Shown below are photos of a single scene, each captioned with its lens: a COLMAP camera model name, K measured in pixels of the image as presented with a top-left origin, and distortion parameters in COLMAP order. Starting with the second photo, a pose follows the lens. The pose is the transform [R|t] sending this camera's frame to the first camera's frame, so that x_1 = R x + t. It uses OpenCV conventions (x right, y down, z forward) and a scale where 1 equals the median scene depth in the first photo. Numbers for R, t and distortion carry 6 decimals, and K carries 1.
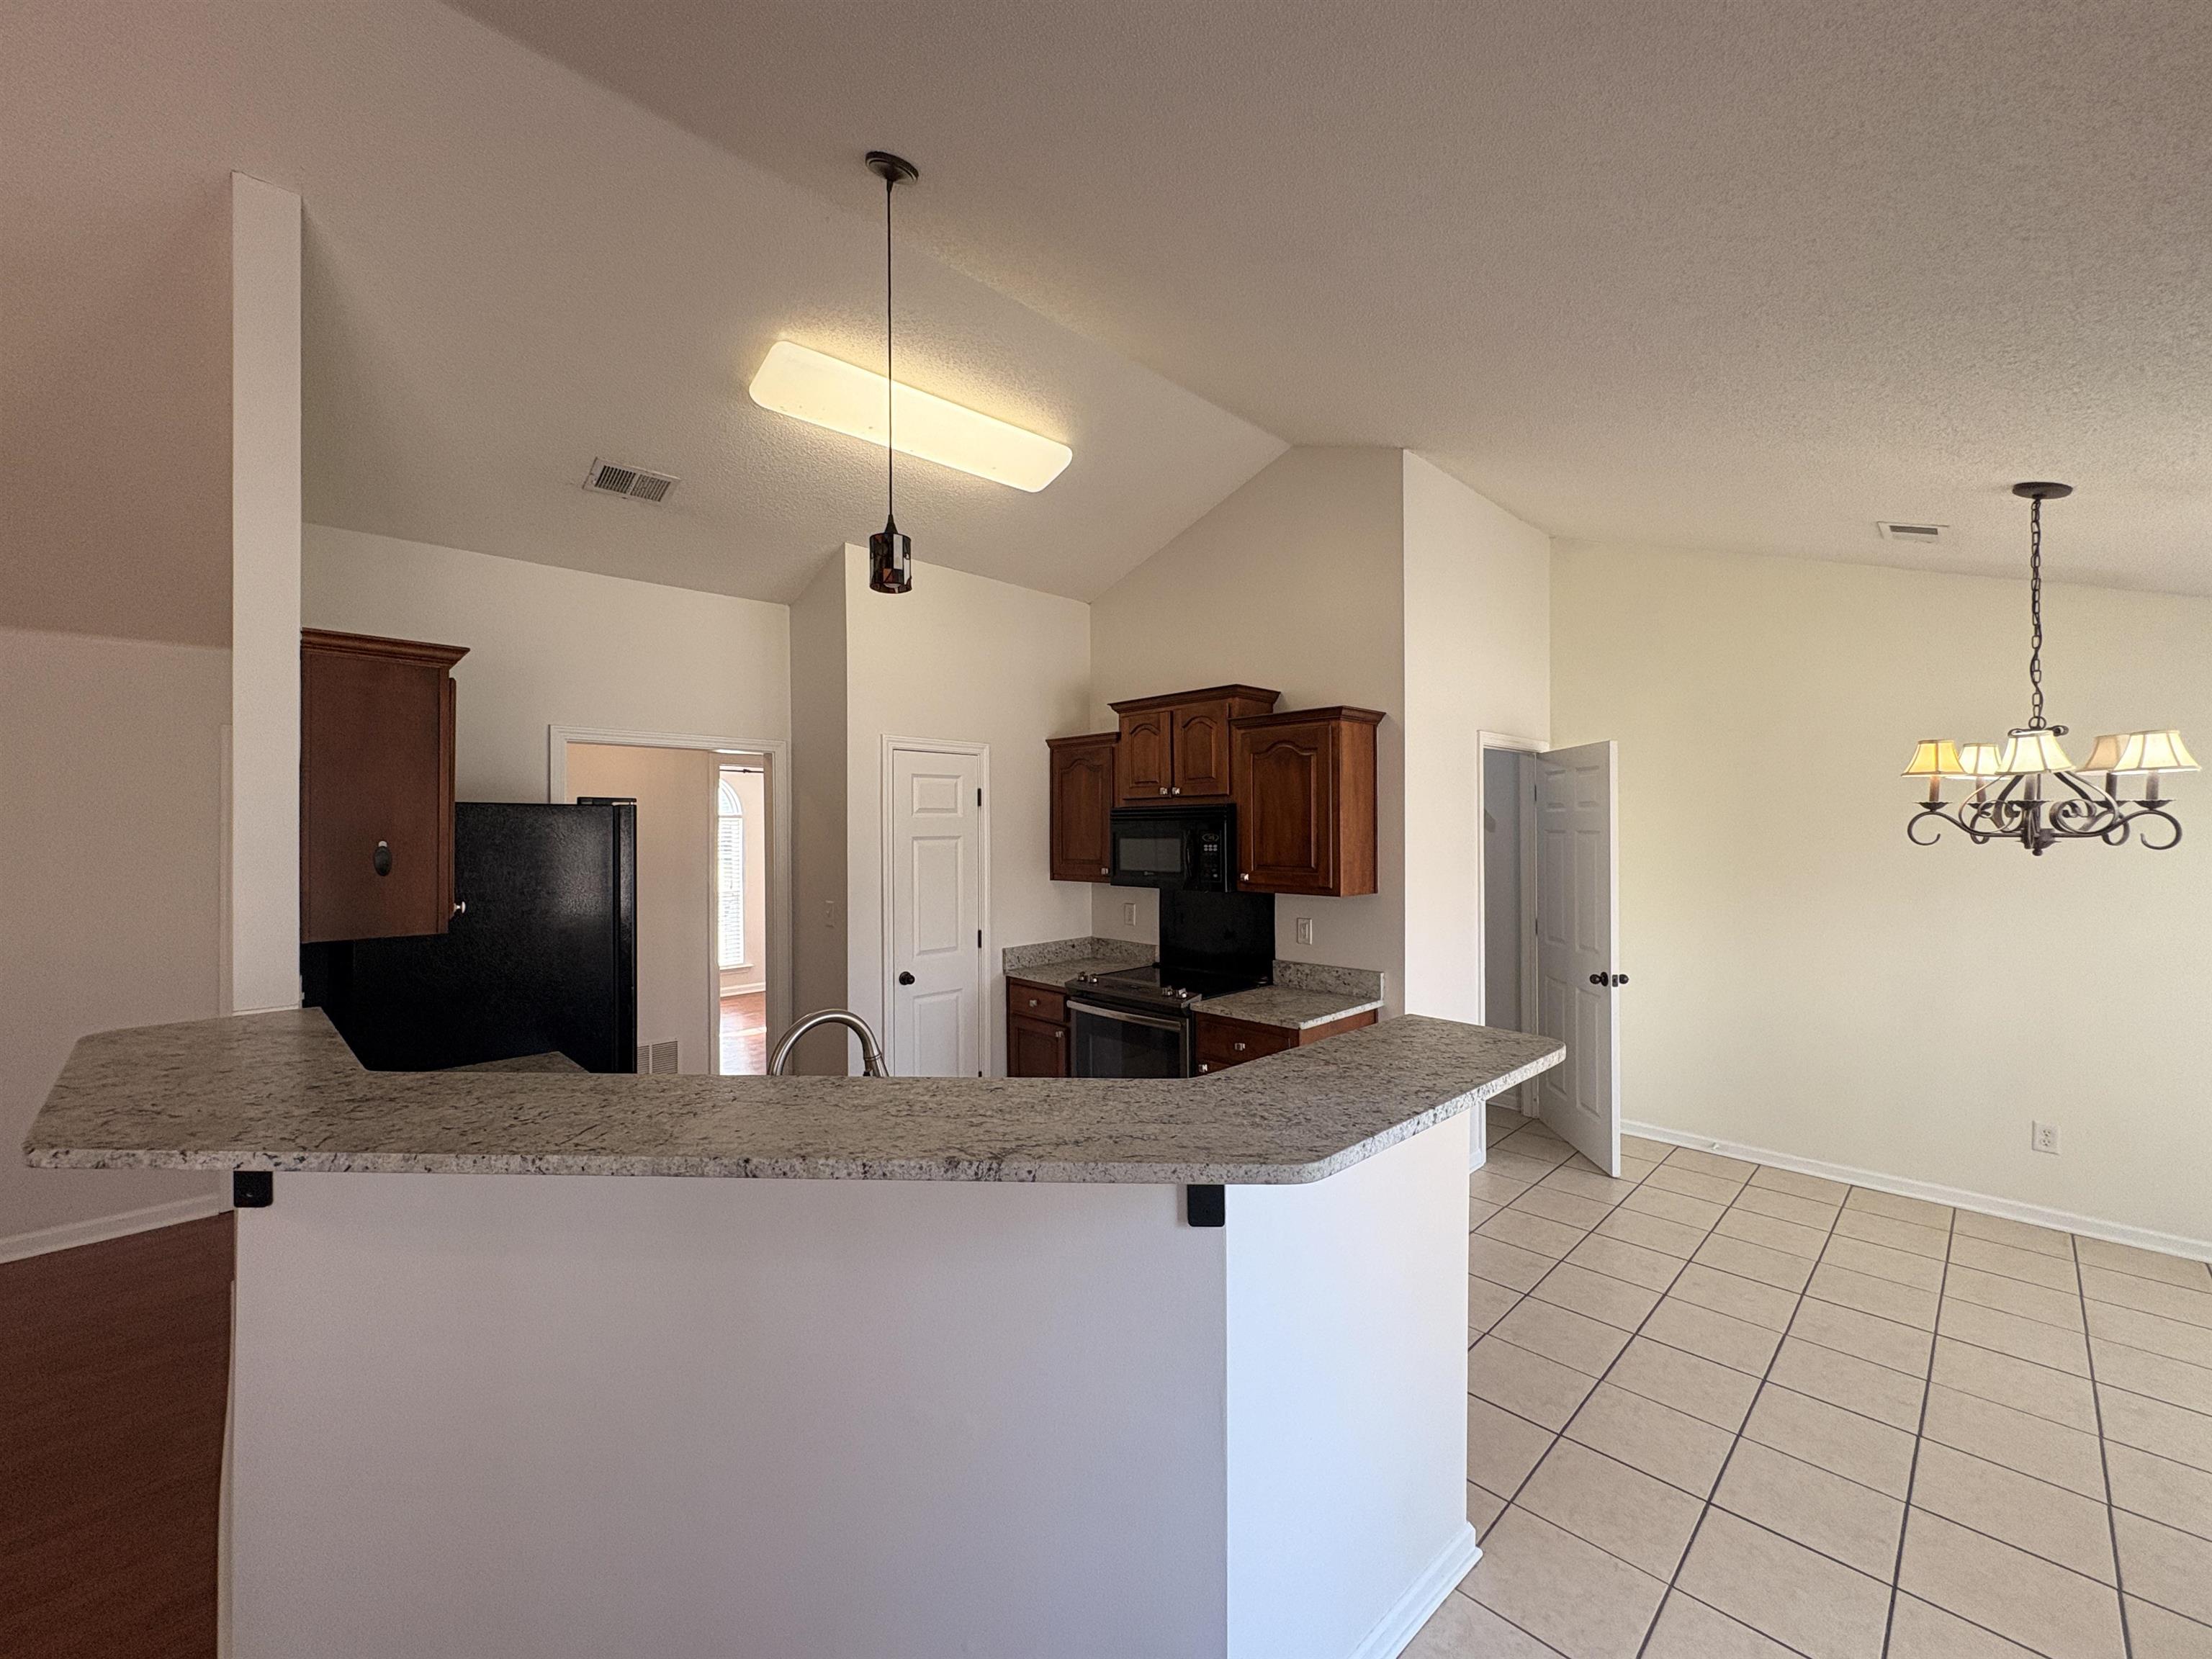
lens RADIAL K [[880.1, 0, 1080.6], [0, 880.1, 829.7], [0, 0, 1]] dist [0.001338, -0.000378]
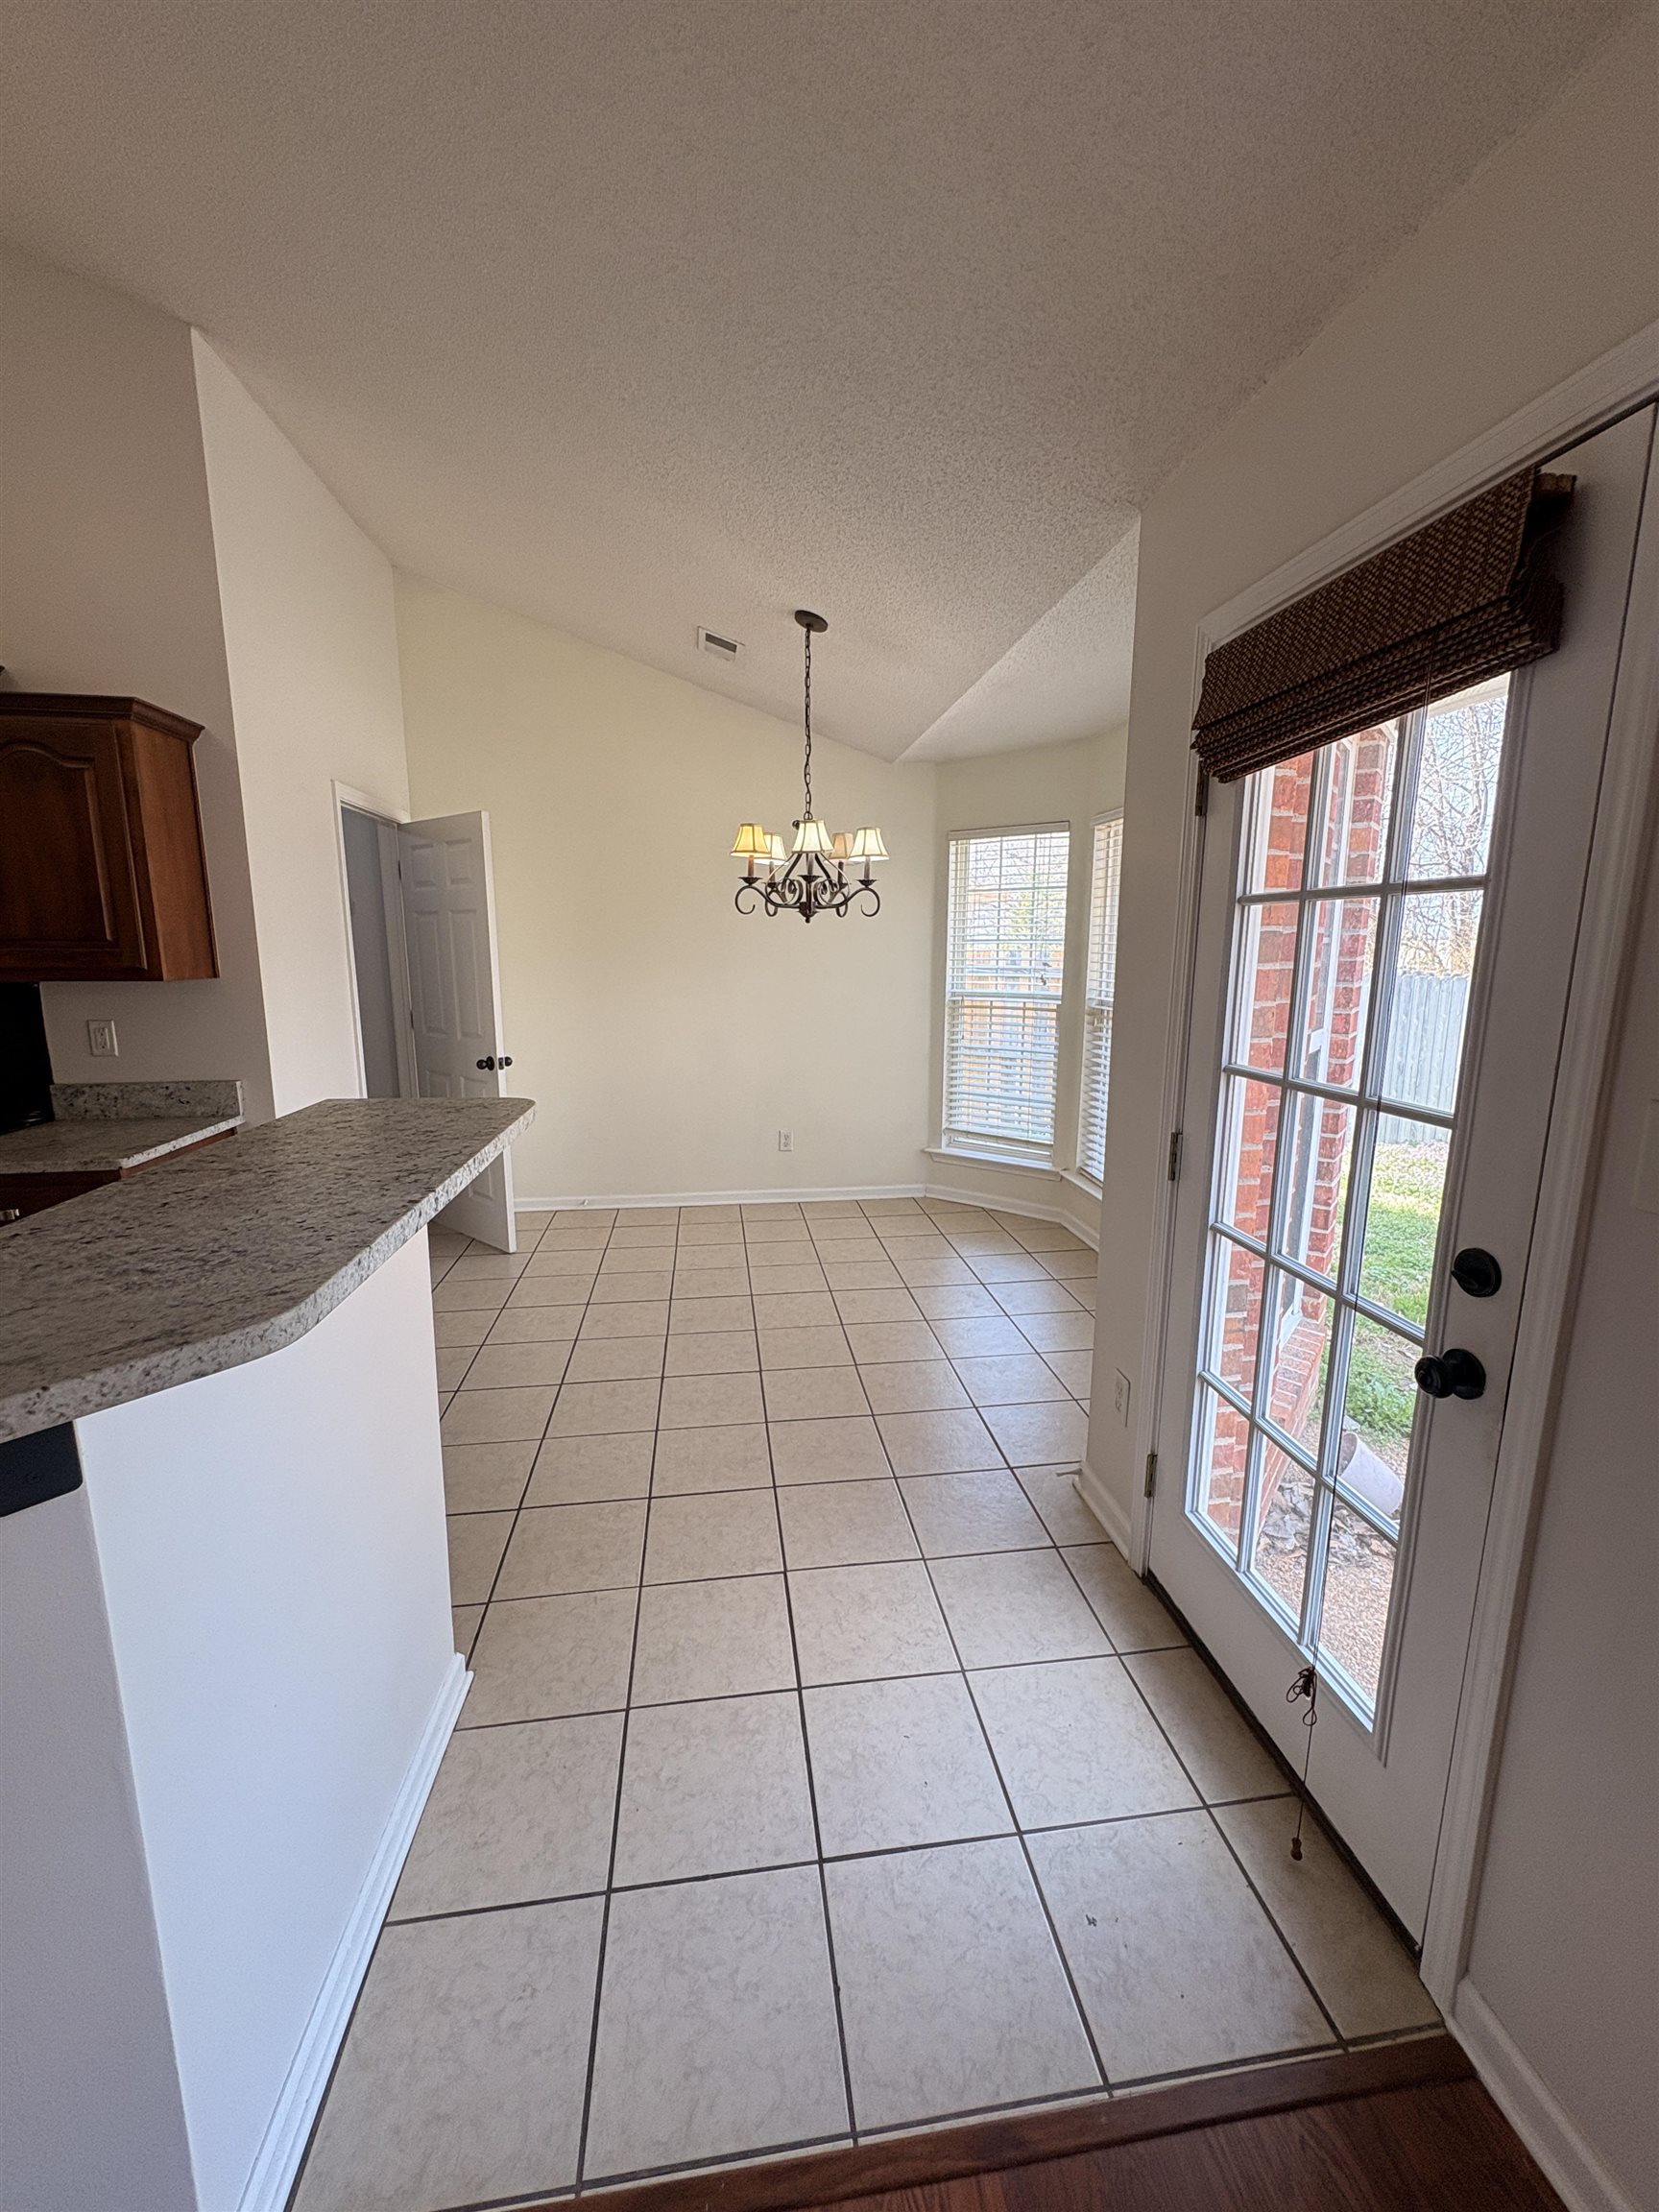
lens RADIAL K [[880.1, 0, 838.2], [0, 880.1, 1110.3], [0, 0, 1]] dist [0.001338, -0.000378]
pose [[0.562944, -0.136842, 0.815088, 0.005697], [-0.009927, 0.985007, 0.172226, 0.050365], [-0.826435, -0.105045, 0.553146, 0.135666]]
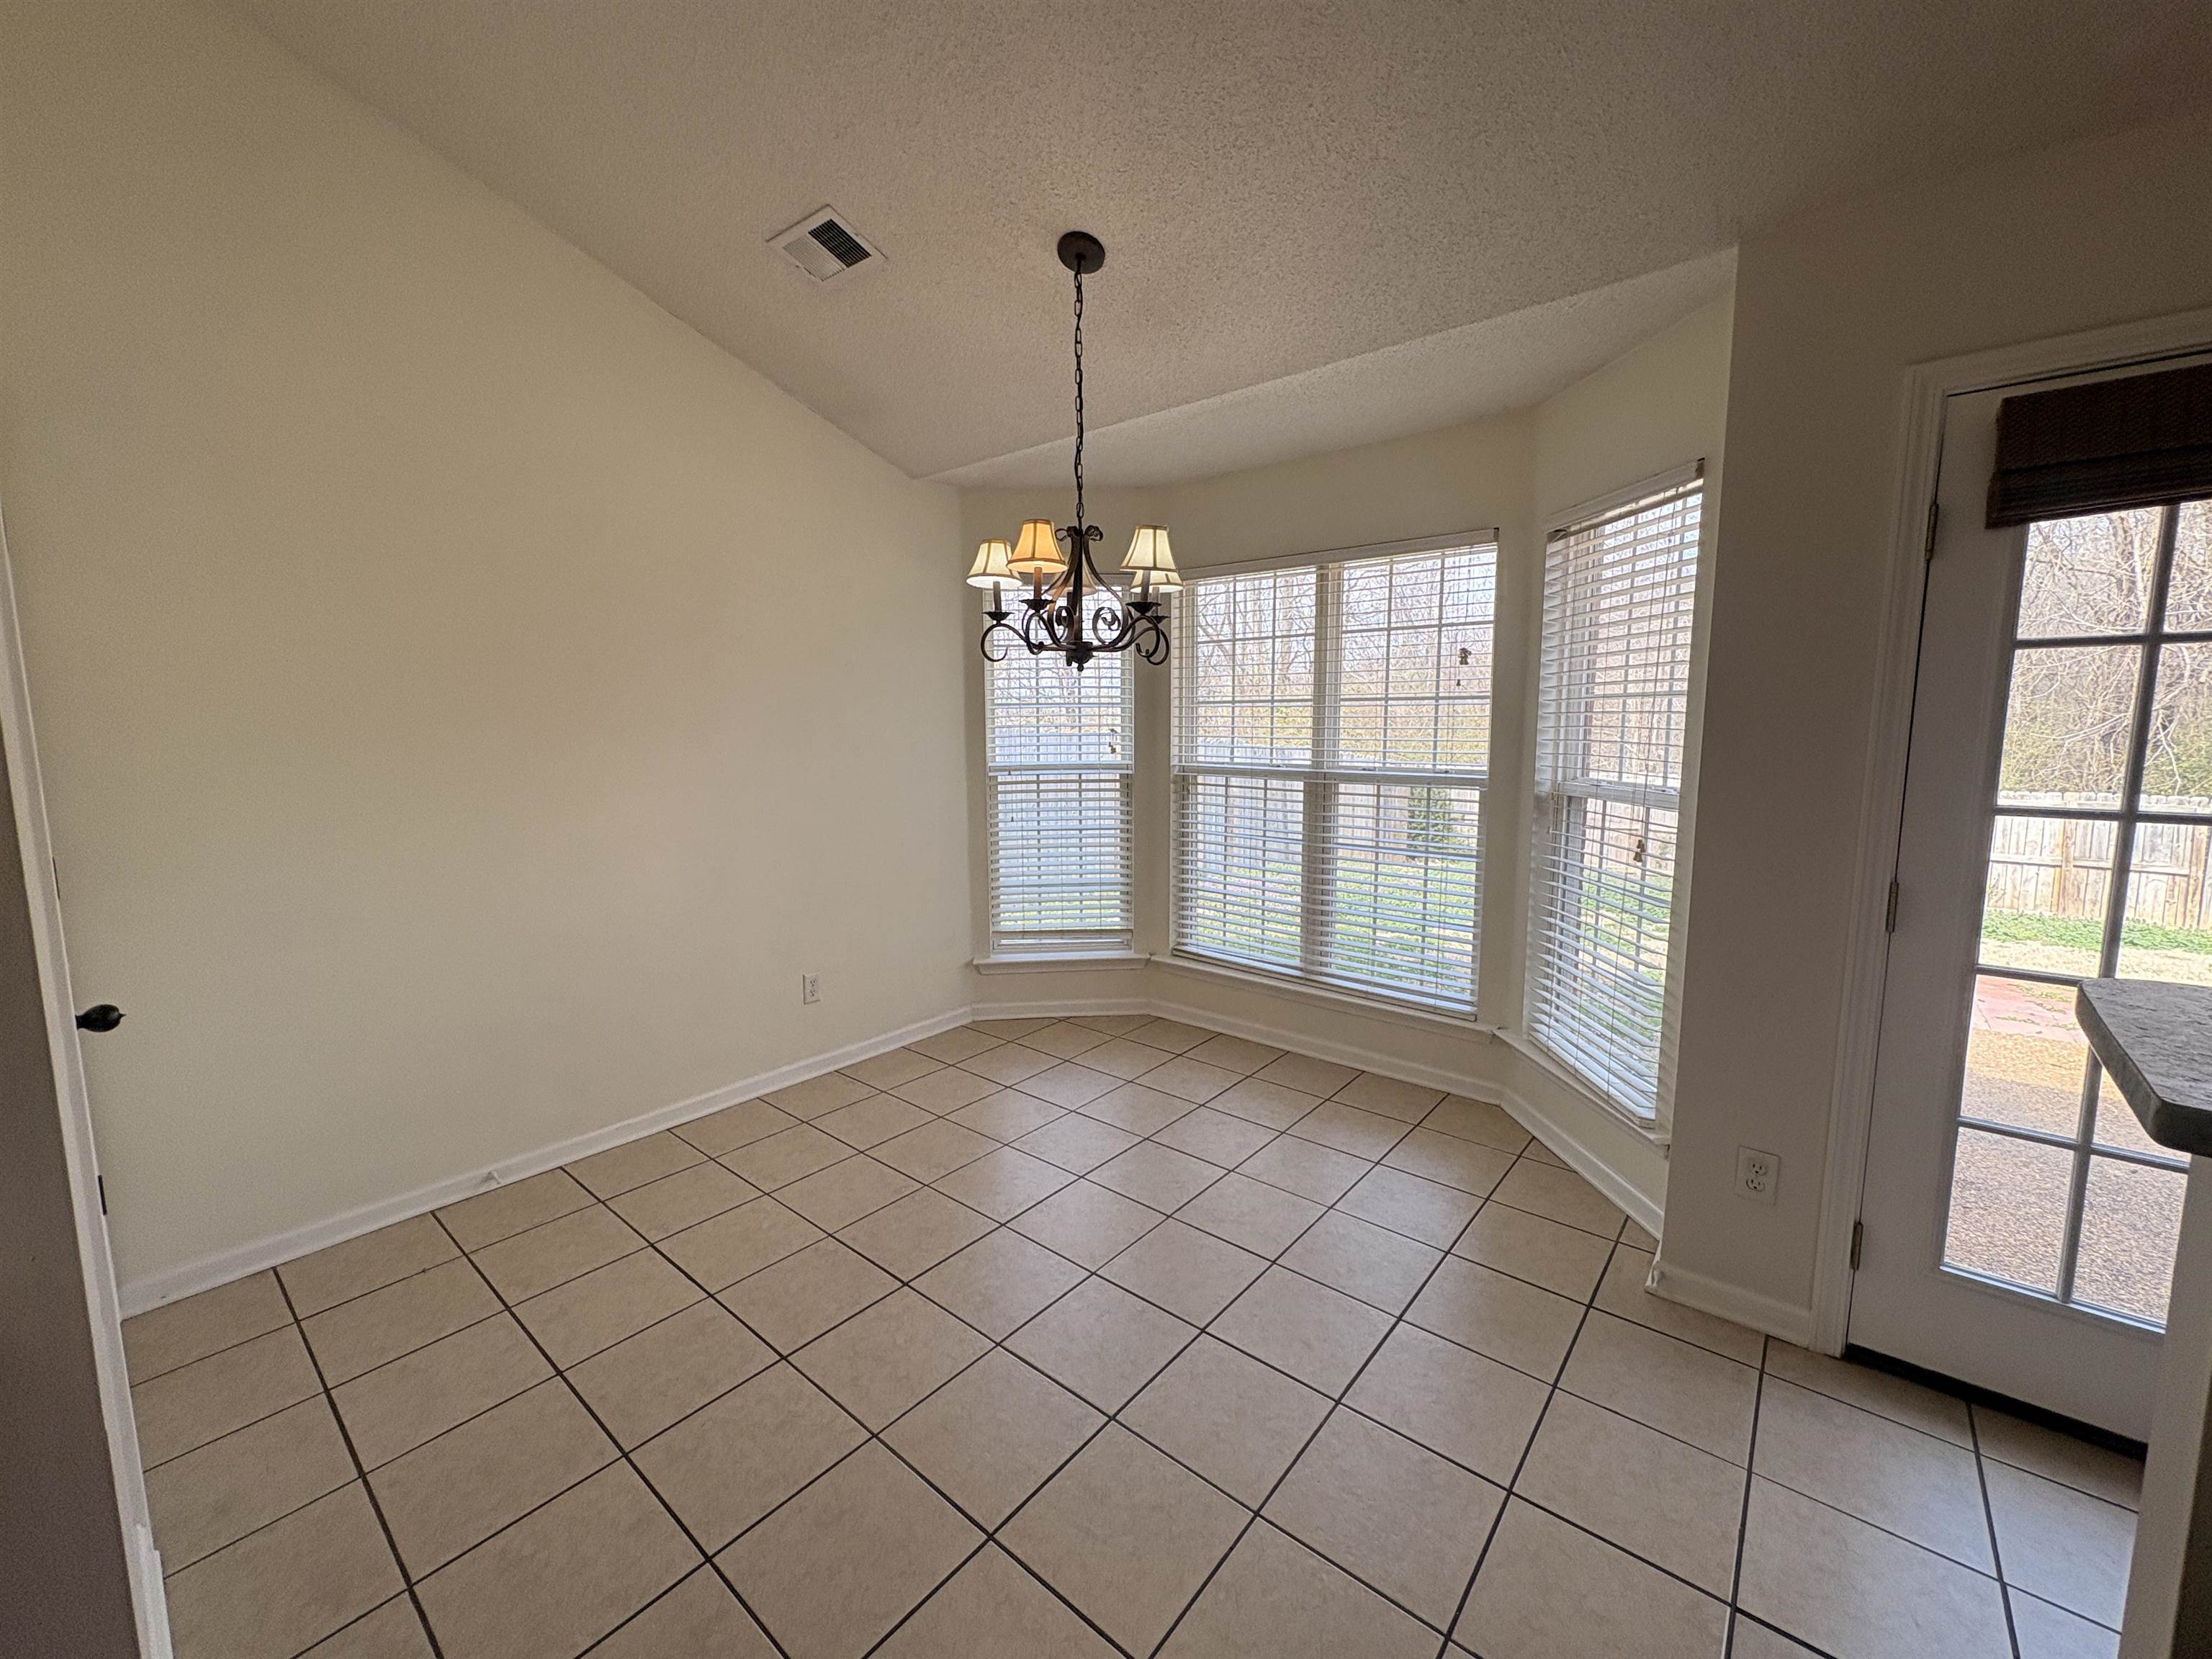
lens RADIAL K [[880.1, 0, 1026.7], [0, 880.1, 837.5], [0, 0, 1]] dist [0.001338, -0.000378]
pose [[-0.105009, -0.123249, 0.986804, 0.094036], [0.024263, 0.991678, 0.126439, 0.049746], [-0.994175, 0.037220, -0.101144, 0.724348]]
